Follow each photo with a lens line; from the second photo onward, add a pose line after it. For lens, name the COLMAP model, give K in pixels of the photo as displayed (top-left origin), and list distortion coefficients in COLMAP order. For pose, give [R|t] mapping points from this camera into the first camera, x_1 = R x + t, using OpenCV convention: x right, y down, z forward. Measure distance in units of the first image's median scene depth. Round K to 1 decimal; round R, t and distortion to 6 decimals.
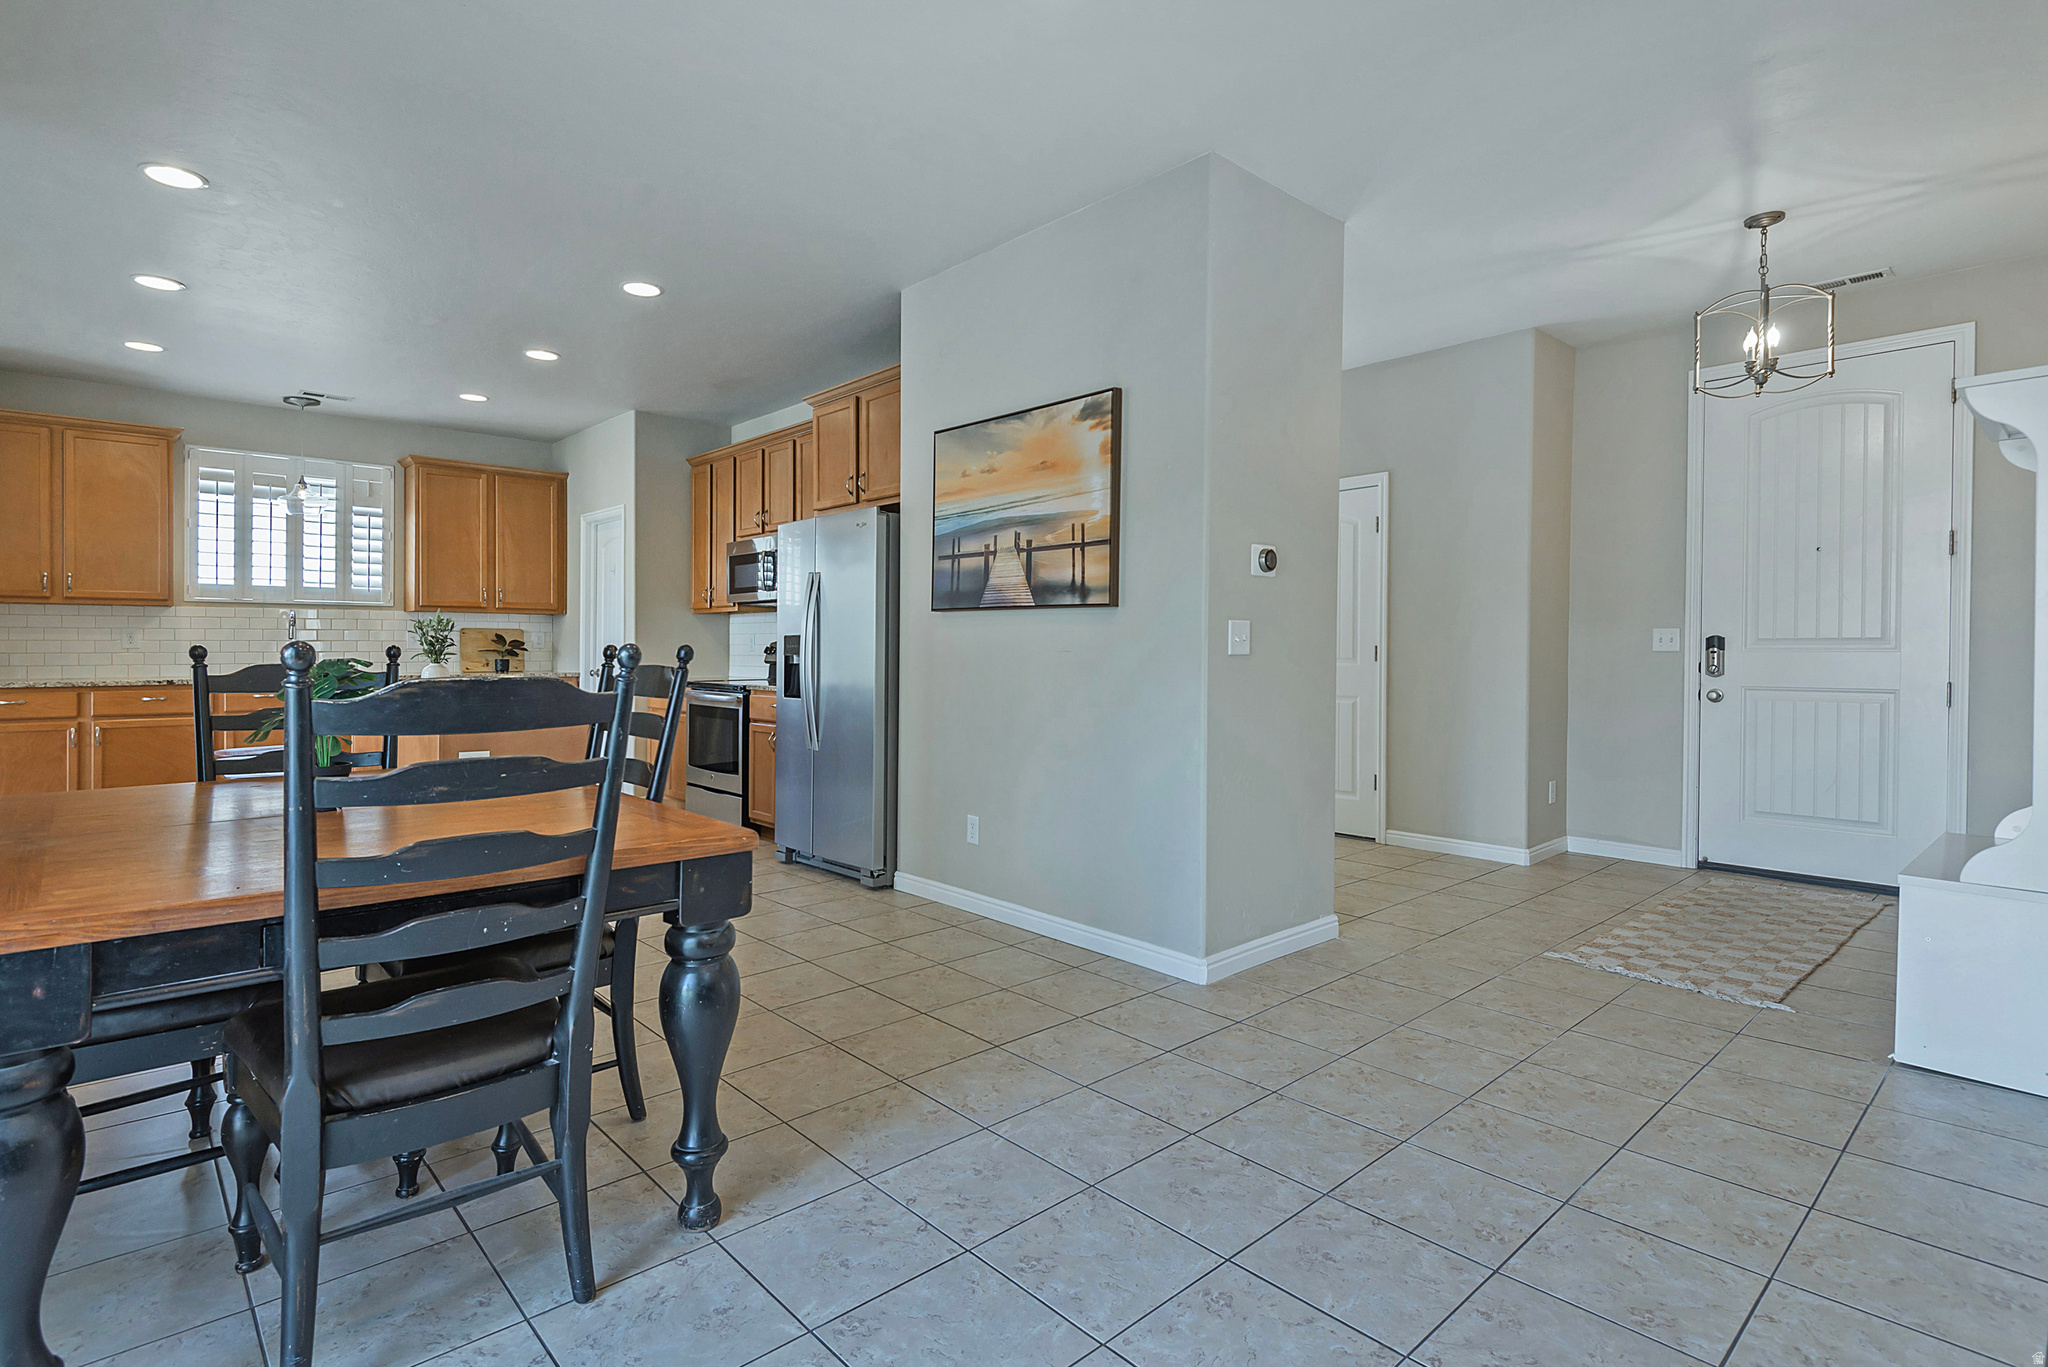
lens RADIAL K [[1051.7, 0, 1044.8], [0, 1051.7, 664.4], [0, 0, 1]] dist [0.002516, 0.000617]
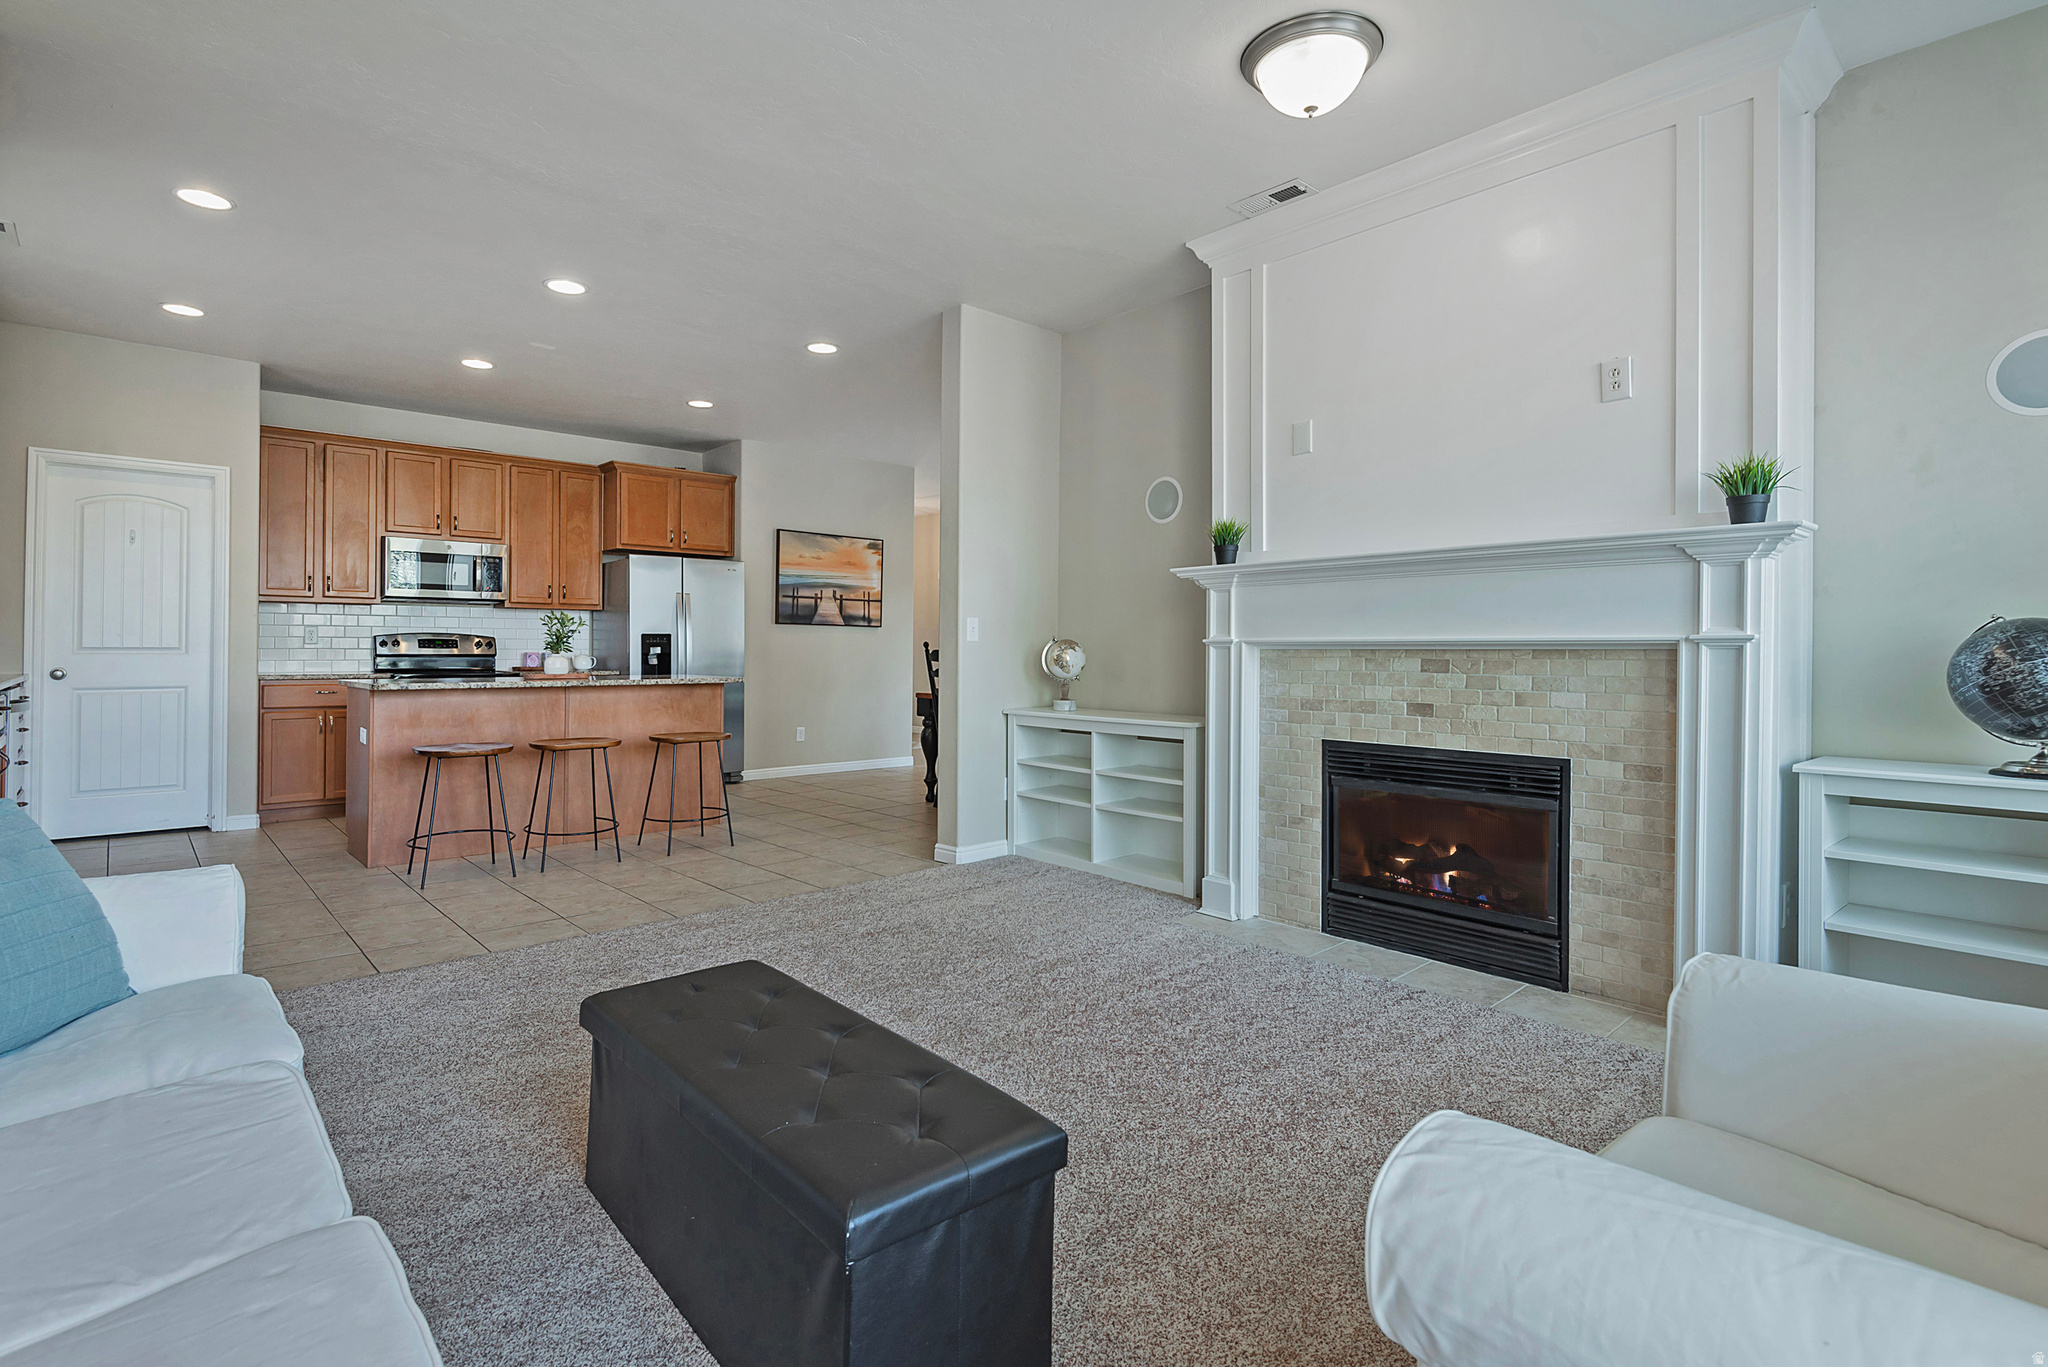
lens RADIAL K [[984.4, 0, 991.8], [0, 984.4, 637.4], [0, 0, 1]] dist [0.012020, -0.007276]
pose [[0.020794, 0.014060, 0.999685, -1.386629], [0.013143, 0.999811, -0.014335, 0.003086], [-0.999697, 0.013437, 0.020605, 0.432016]]
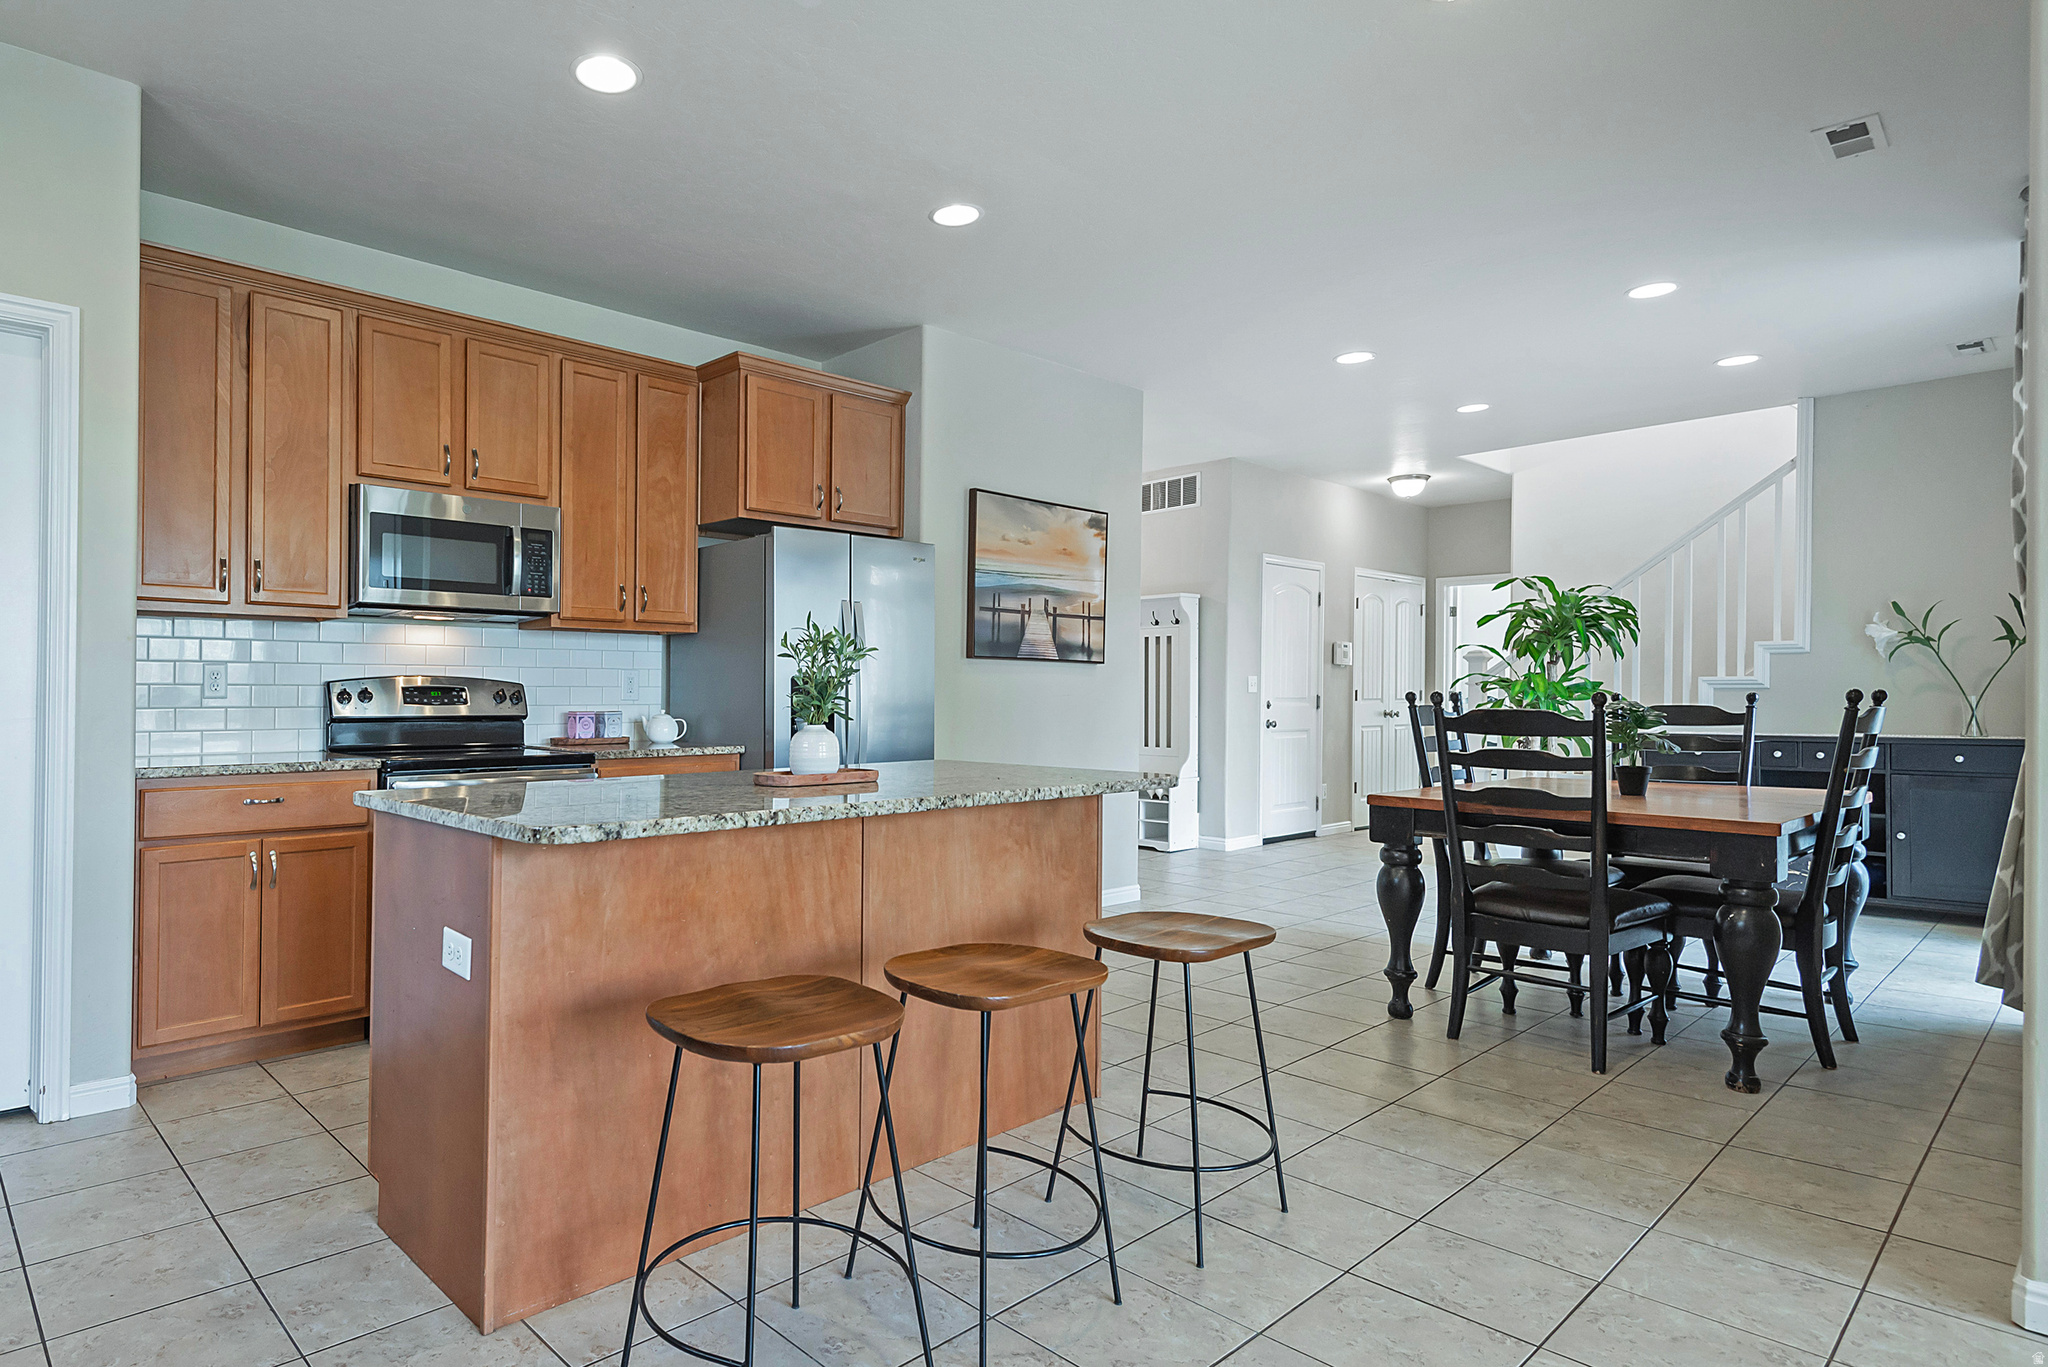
lens RADIAL K [[1146.3, 0, 768.3], [0, 1146.3, 663.6], [0, 0, 1]] dist [0.032494, -0.011995]
pose [[0.062611, 0.022358, 0.997788, -0.946049], [0.013304, 0.999642, -0.023235, -0.015355], [-0.997949, 0.014730, 0.062291, 0.844186]]
